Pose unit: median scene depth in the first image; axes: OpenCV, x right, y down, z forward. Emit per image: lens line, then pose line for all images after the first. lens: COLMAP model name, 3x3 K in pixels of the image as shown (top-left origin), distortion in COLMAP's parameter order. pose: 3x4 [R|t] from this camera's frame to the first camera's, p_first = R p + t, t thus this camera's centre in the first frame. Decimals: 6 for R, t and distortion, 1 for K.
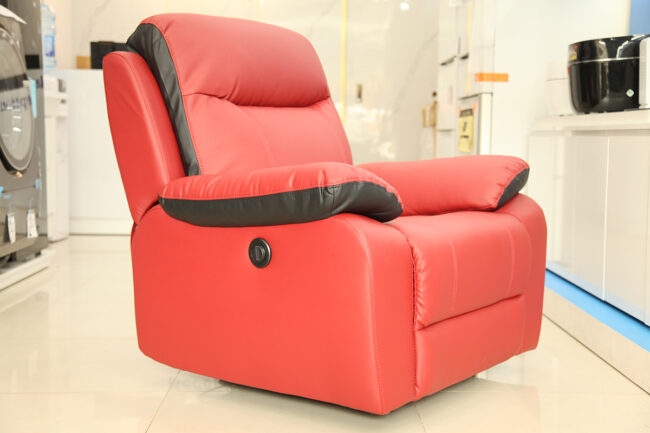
lens RADIAL K [[941.8, 0, 325.0], [0, 941.8, 216.5], [0, 0, 1]] dist [0.208524, 0.036524]
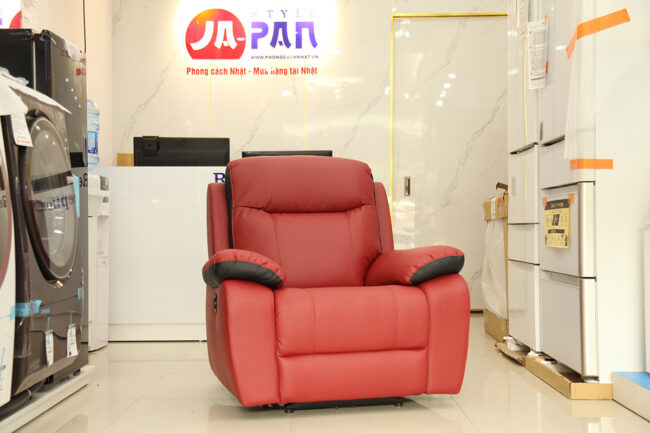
lens RADIAL K [[918.5, 0, 325.8], [0, 918.5, 226.0], [0, 0, 1]] dist [0.181150, -0.006010]
pose [[0.999643, -0.012714, -0.023499, -0.049075], [0.010568, 0.995948, -0.089312, -0.014950], [0.024540, 0.089032, 0.995726, 0.140585]]
